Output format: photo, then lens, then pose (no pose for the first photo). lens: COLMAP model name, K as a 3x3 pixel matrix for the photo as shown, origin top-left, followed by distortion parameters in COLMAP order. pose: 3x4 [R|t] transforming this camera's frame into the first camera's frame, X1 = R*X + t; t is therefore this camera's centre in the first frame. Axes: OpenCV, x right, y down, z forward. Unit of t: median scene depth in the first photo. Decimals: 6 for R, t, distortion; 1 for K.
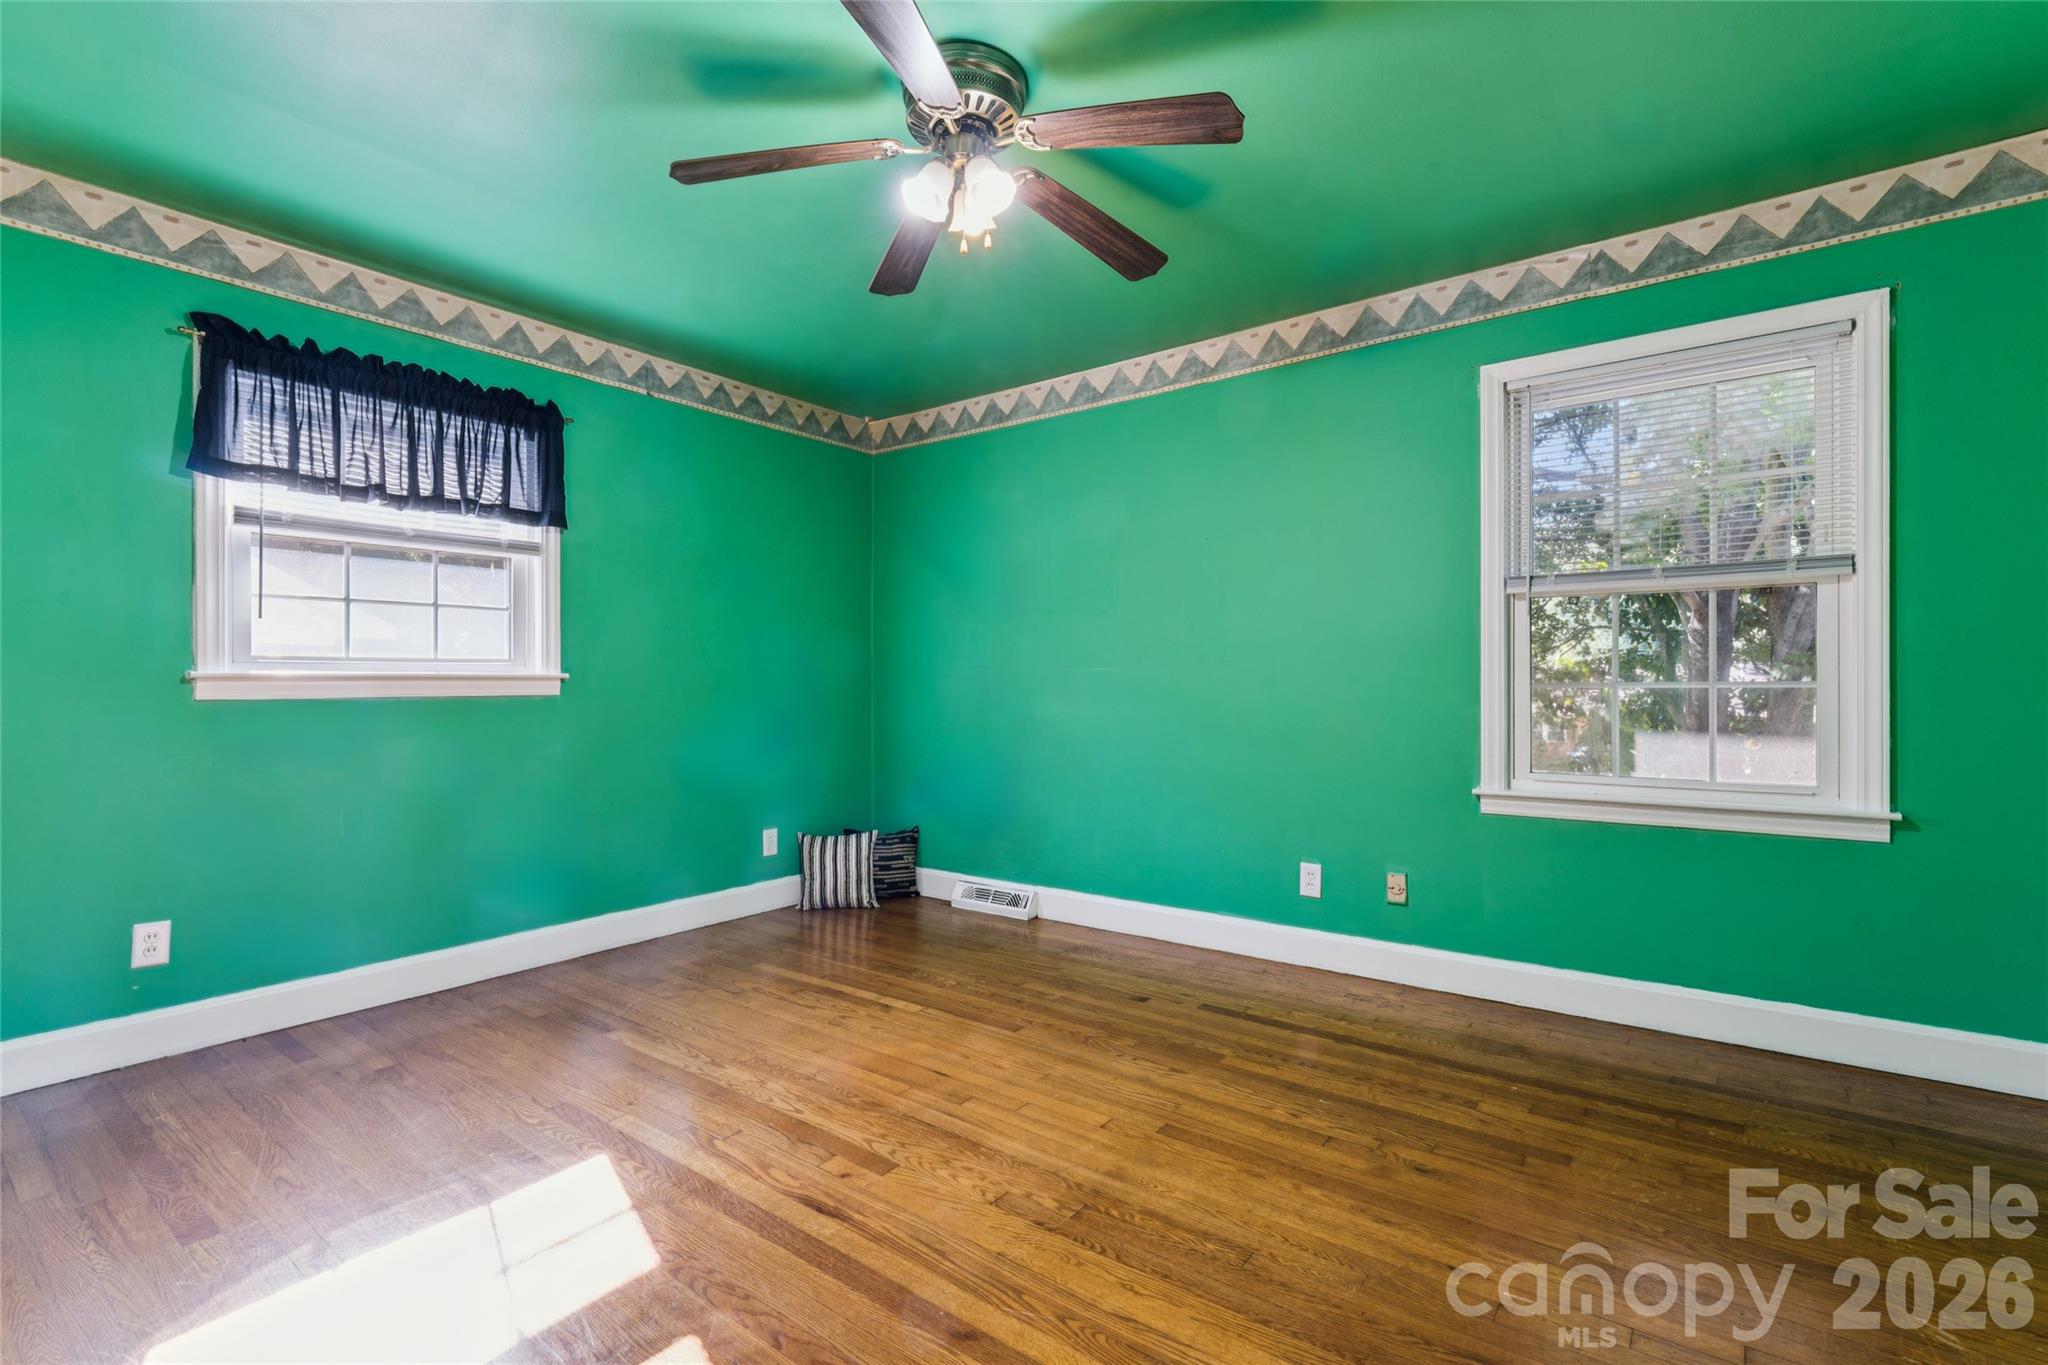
lens RADIAL K [[921.1, 0, 1027.5], [0, 921.1, 684.4], [0, 0, 1]] dist [-0.002162, 0.000470]
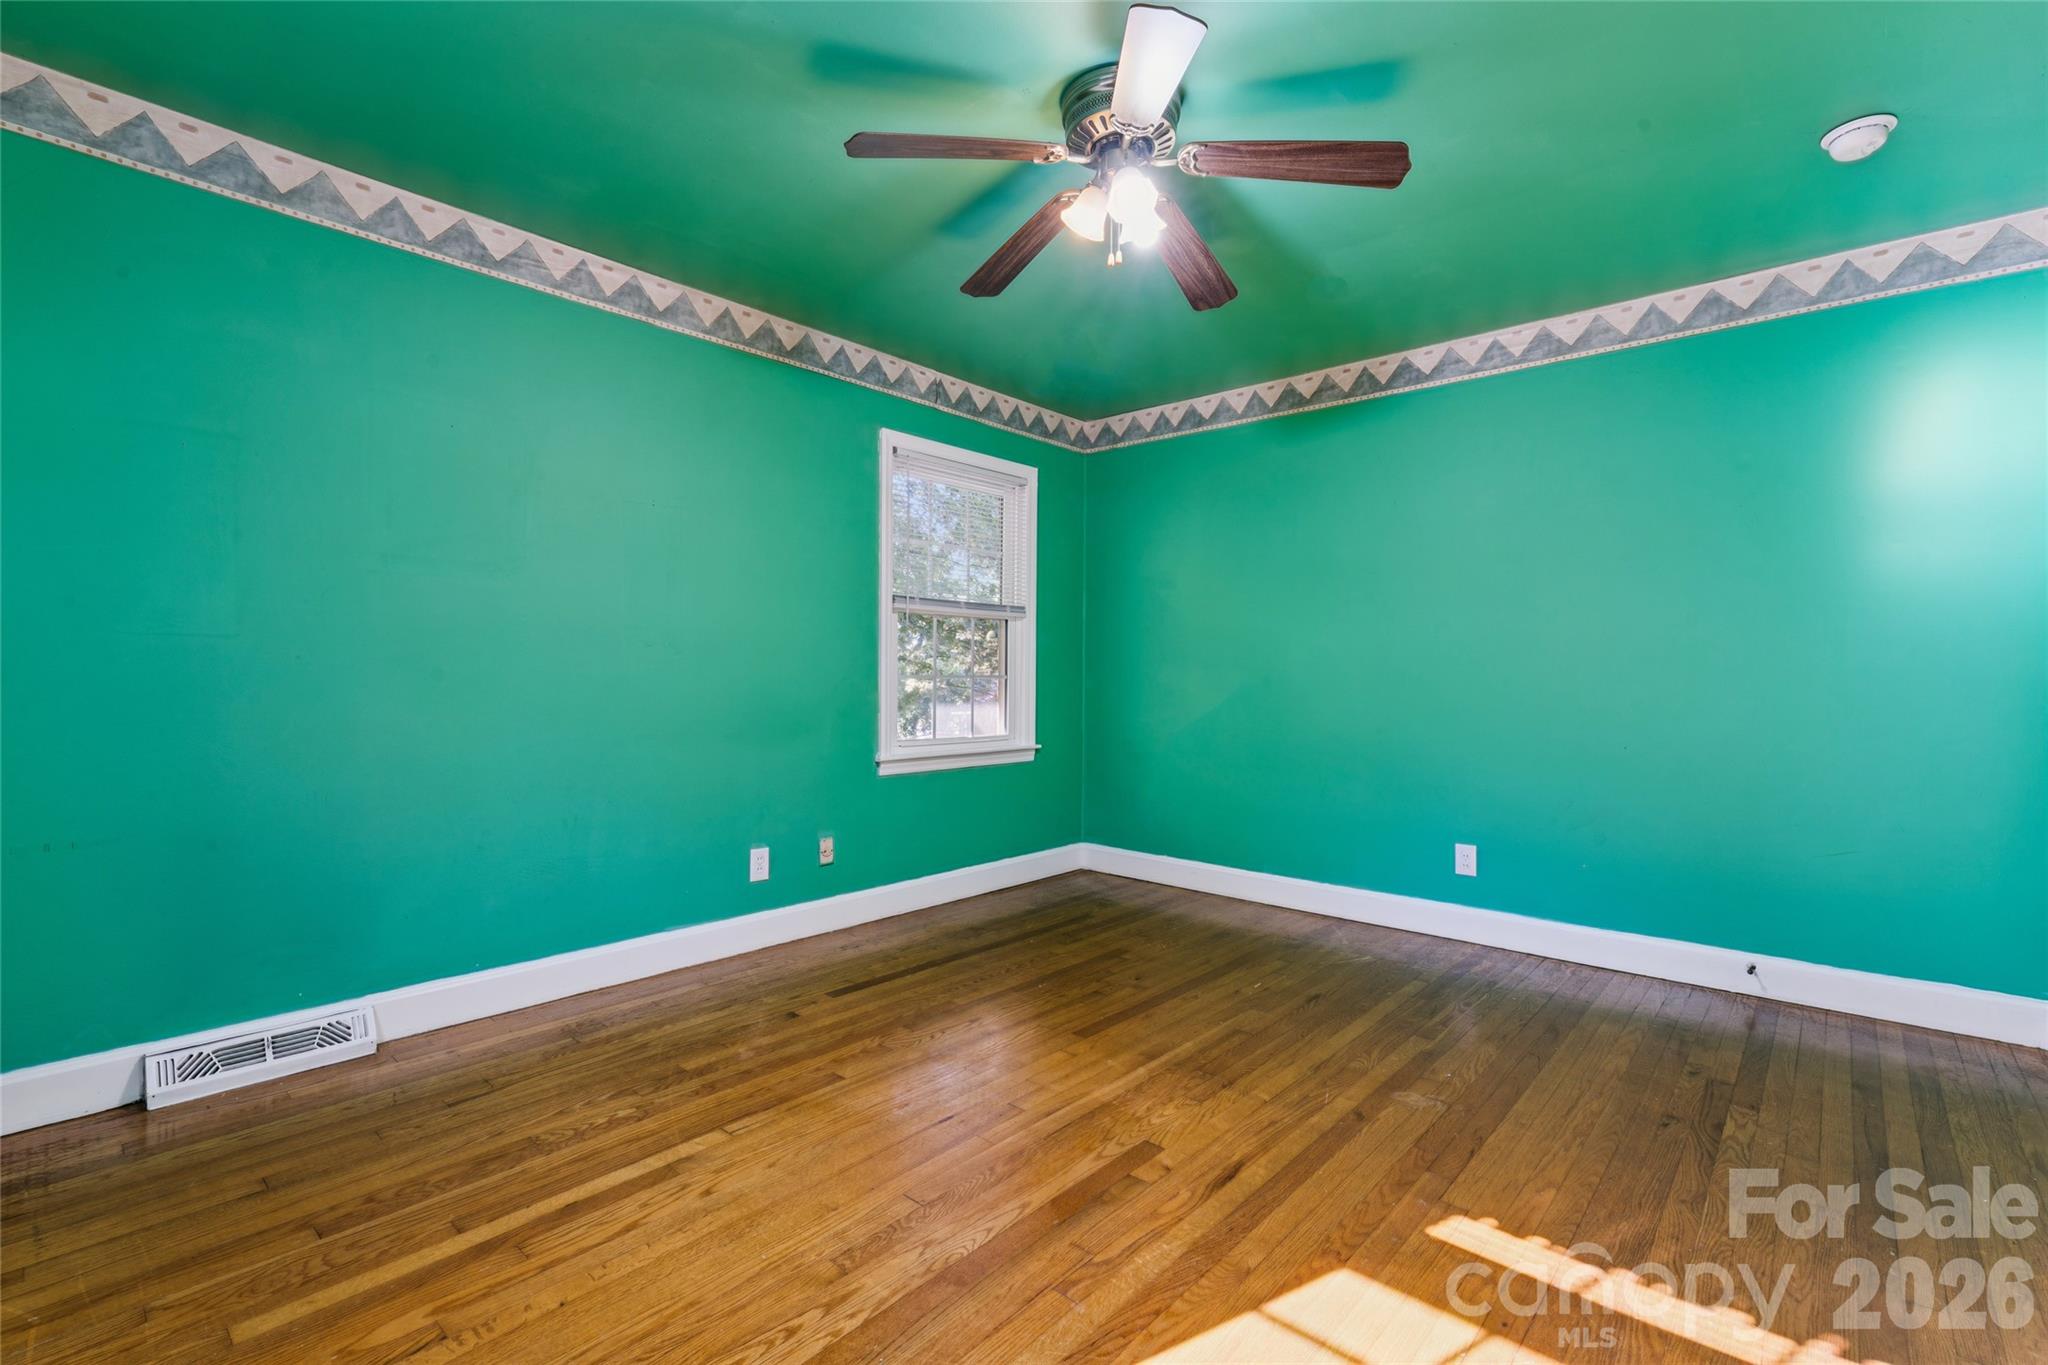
lens RADIAL K [[921.1, 0, 1027.1], [0, 921.1, 689.5], [0, 0, 1]] dist [-0.002162, 0.000470]
pose [[0.079554, -0.010157, 0.996779, -0.800186], [-0.008250, 0.999907, 0.010847, 0.003719], [-0.996796, -0.009086, 0.079463, 0.718476]]
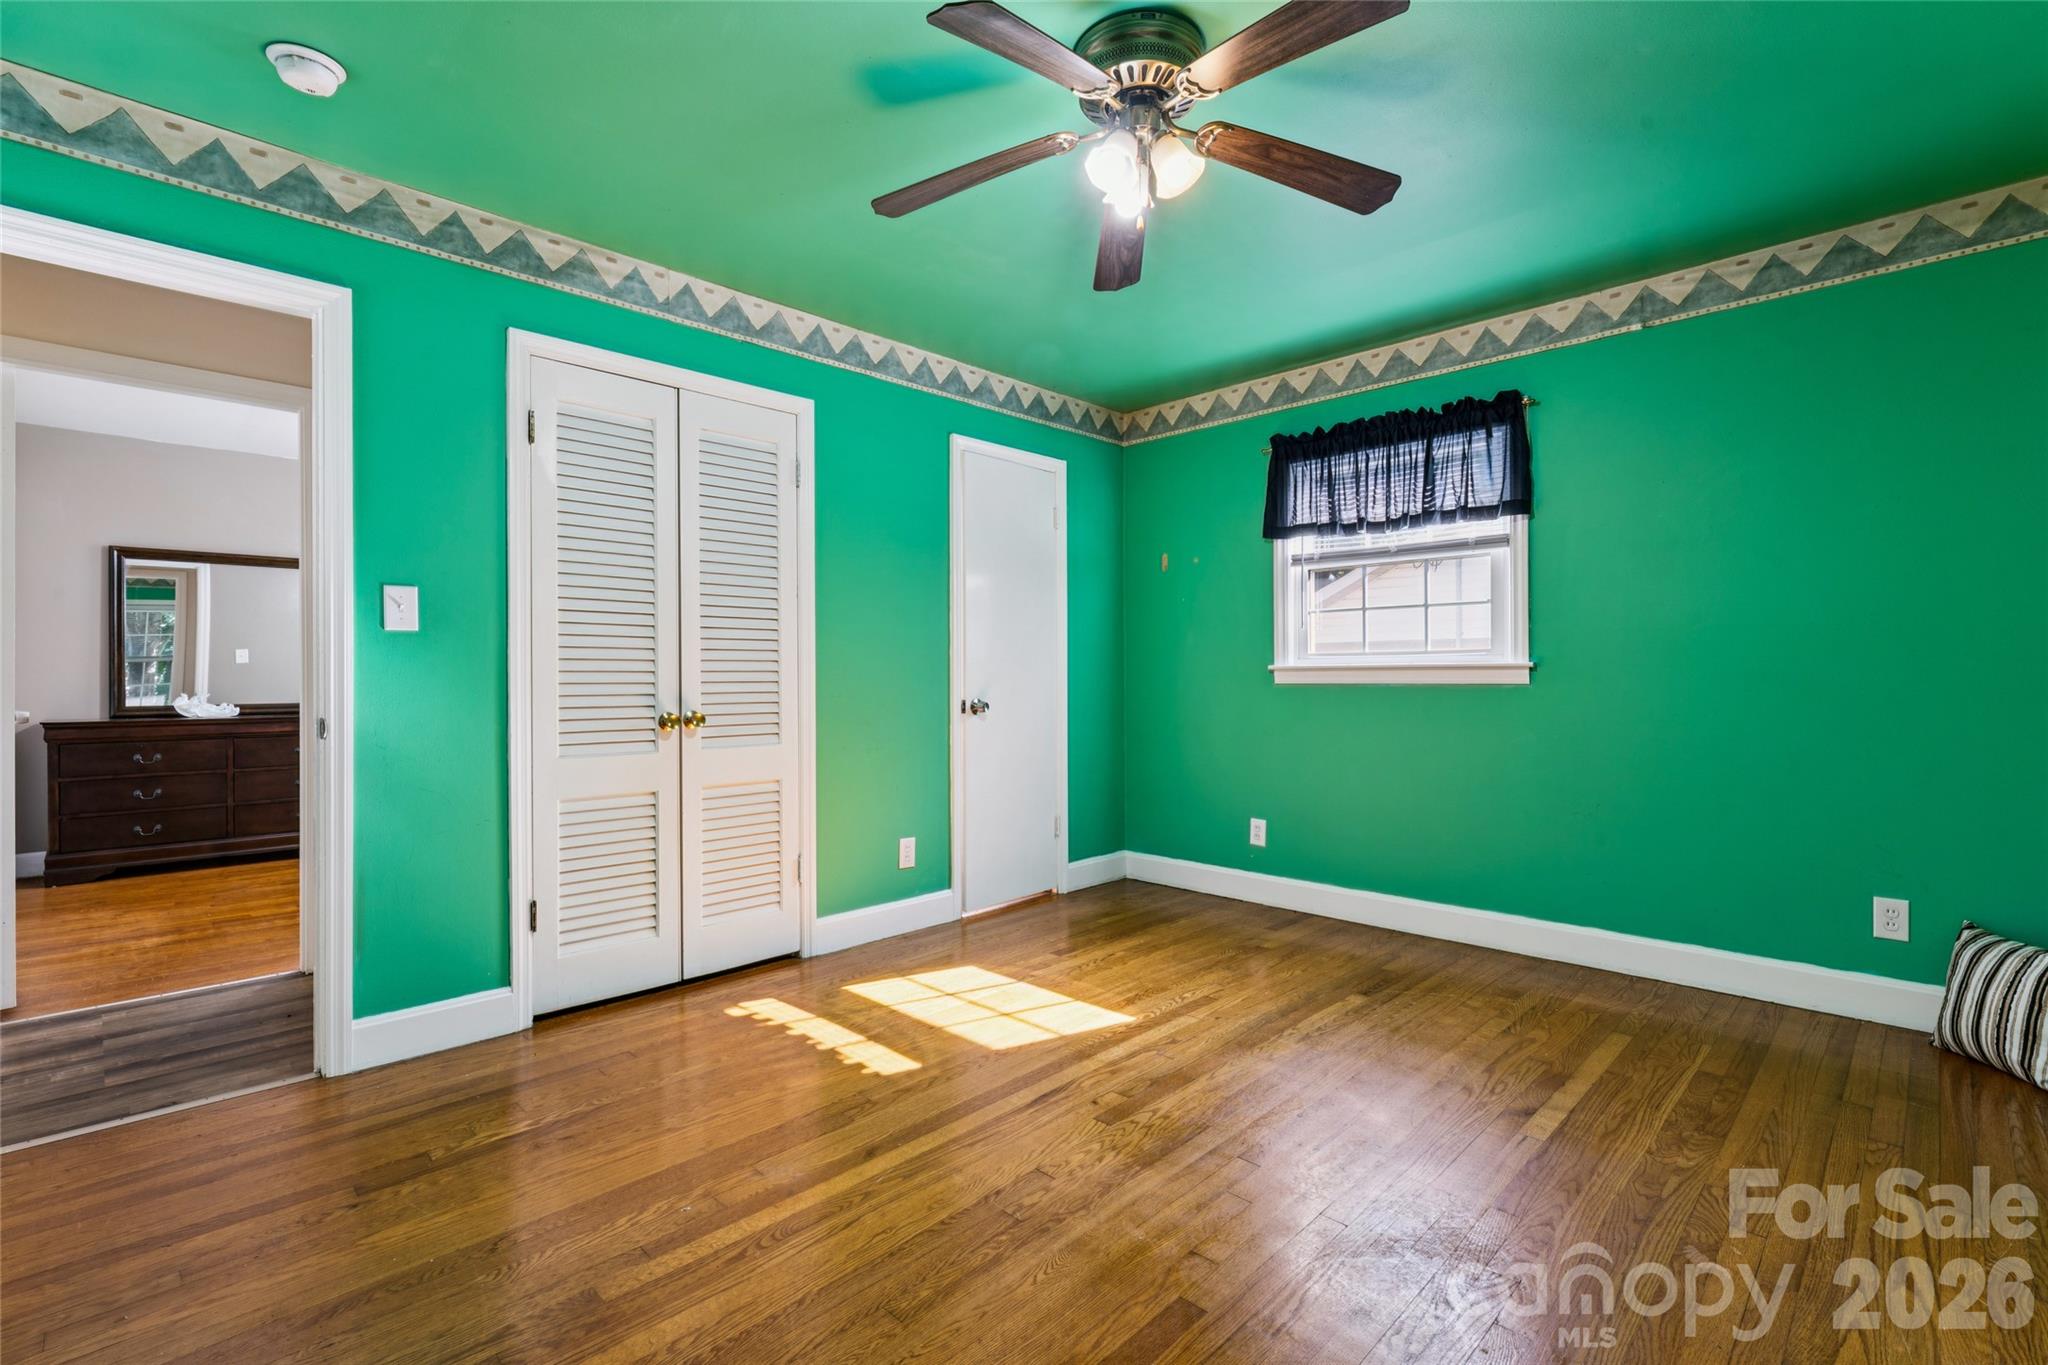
lens RADIAL K [[921.1, 0, 1026.9], [0, 921.1, 671.4], [0, 0, 1]] dist [-0.002162, 0.000470]
pose [[-0.132876, -0.000813, -0.991132, 0.636936], [0.002929, 0.999995, -0.001213, -0.002947], [0.991128, -0.003064, -0.132873, 0.714092]]
